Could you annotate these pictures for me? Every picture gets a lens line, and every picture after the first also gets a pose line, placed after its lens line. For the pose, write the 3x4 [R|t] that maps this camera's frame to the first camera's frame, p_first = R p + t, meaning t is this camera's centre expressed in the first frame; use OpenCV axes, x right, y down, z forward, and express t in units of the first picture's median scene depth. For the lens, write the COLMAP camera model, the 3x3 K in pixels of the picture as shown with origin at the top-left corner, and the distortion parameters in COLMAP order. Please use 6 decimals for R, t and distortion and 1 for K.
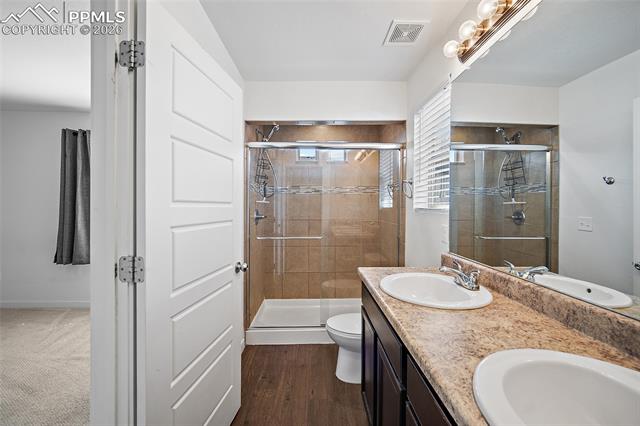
lens RADIAL K [[254.6, 0, 321.5], [0, 254.6, 209.5], [0, 0, 1]] dist [-0.000603, -0.000126]
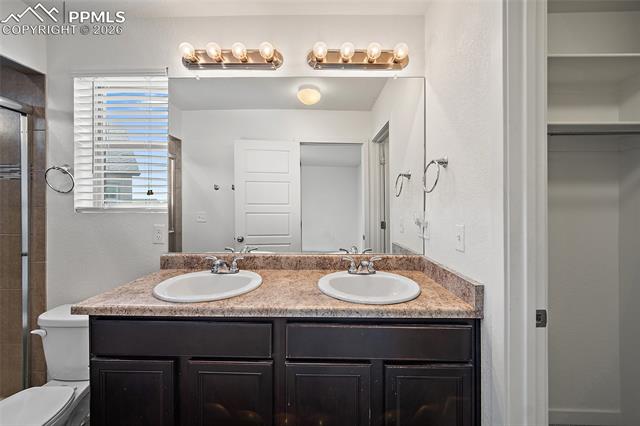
lens RADIAL K [[254.6, 0, 321.5], [0, 254.6, 209.5], [0, 0, 1]] dist [-0.000603, -0.000126]
pose [[0.041097, -0.020602, 0.998943, -0.326352], [0.010742, 0.999739, 0.020177, -0.006566], [-0.999097, 0.009901, 0.041307, 0.275460]]
